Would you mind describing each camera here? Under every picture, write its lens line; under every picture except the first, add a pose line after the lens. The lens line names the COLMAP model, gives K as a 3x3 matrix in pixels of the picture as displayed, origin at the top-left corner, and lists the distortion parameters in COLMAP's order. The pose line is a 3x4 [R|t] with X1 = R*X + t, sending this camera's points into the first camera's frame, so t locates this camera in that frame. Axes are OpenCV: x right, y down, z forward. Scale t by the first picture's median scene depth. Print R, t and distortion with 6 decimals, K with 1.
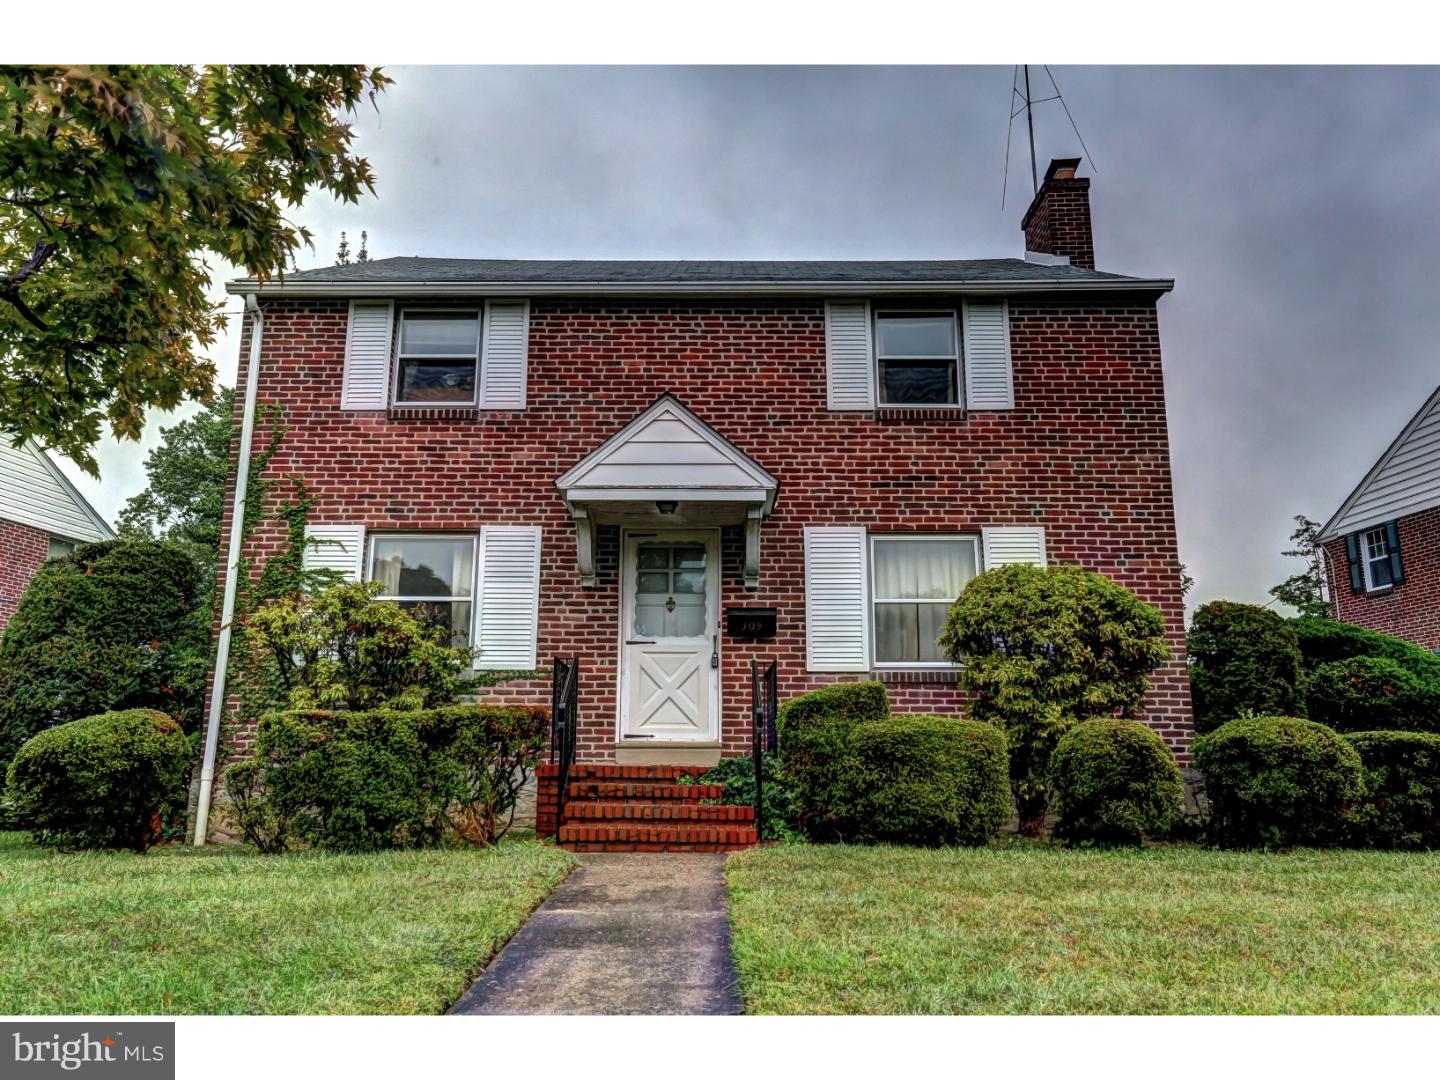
lens RADIAL K [[1094.8, 0, 720.3], [0, 1094.8, 540.4], [0, 0, 1]] dist [-0.005624, 0.025005]
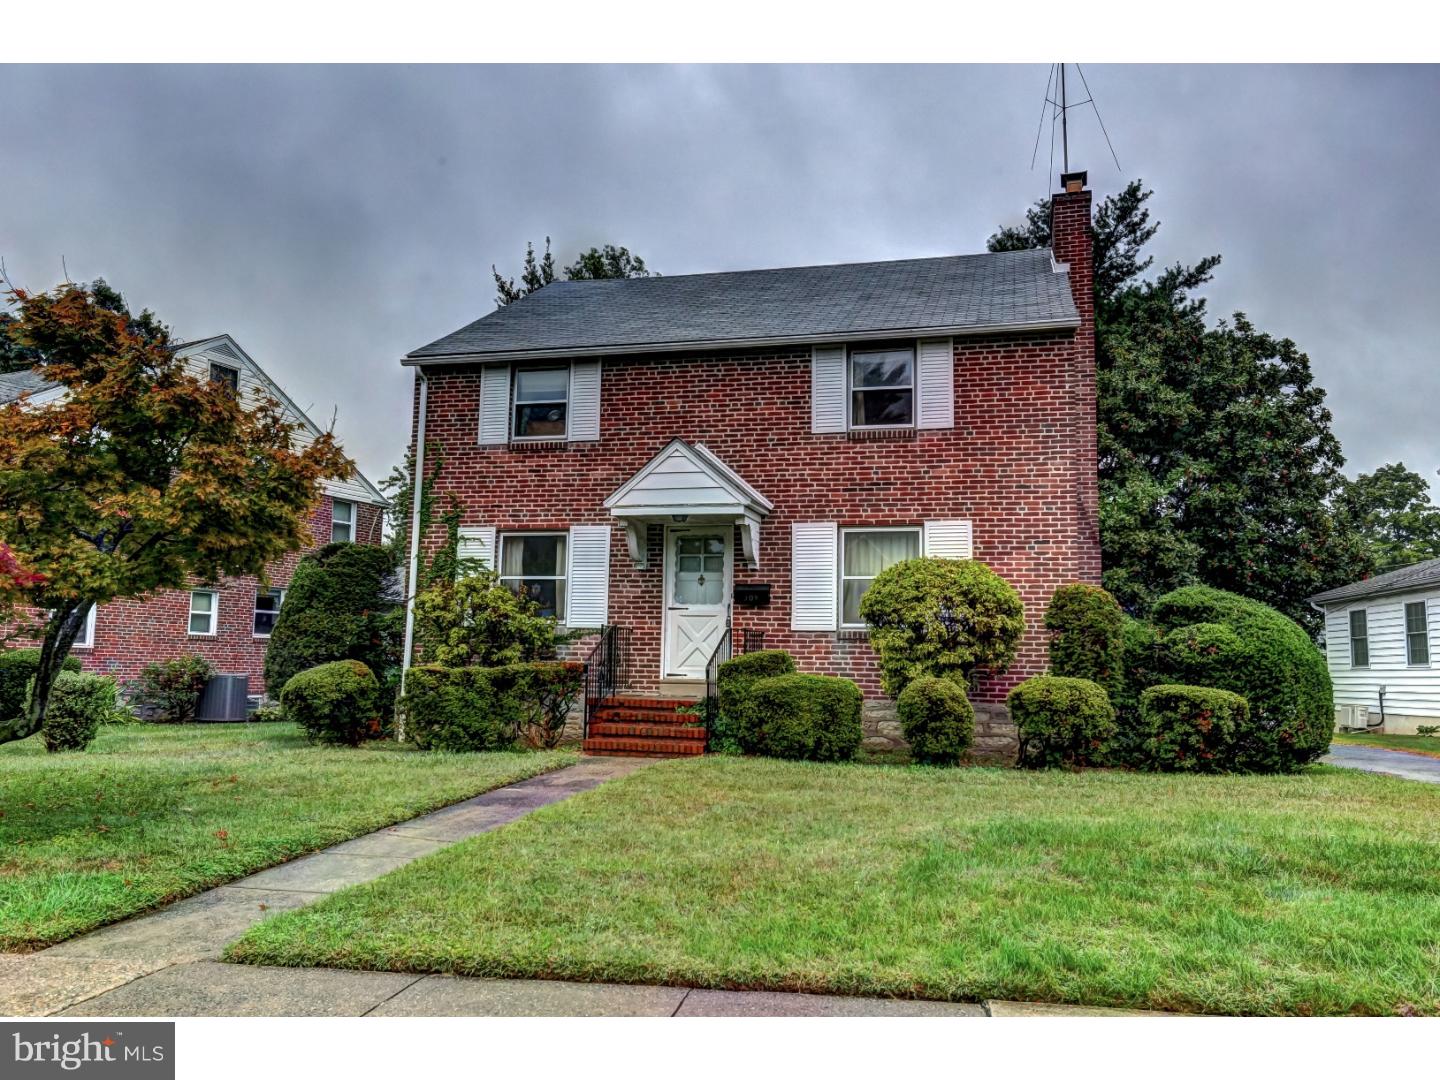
lens RADIAL K [[1115.3, 0, 720.5], [0, 1115.3, 539.2], [0, 0, 1]] dist [-0.003891, -0.004244]
pose [[0.968737, -0.016308, -0.247553, 0.332521], [0.040332, 0.994915, 0.092289, -0.123880], [0.244789, -0.099388, 0.964469, -0.353010]]
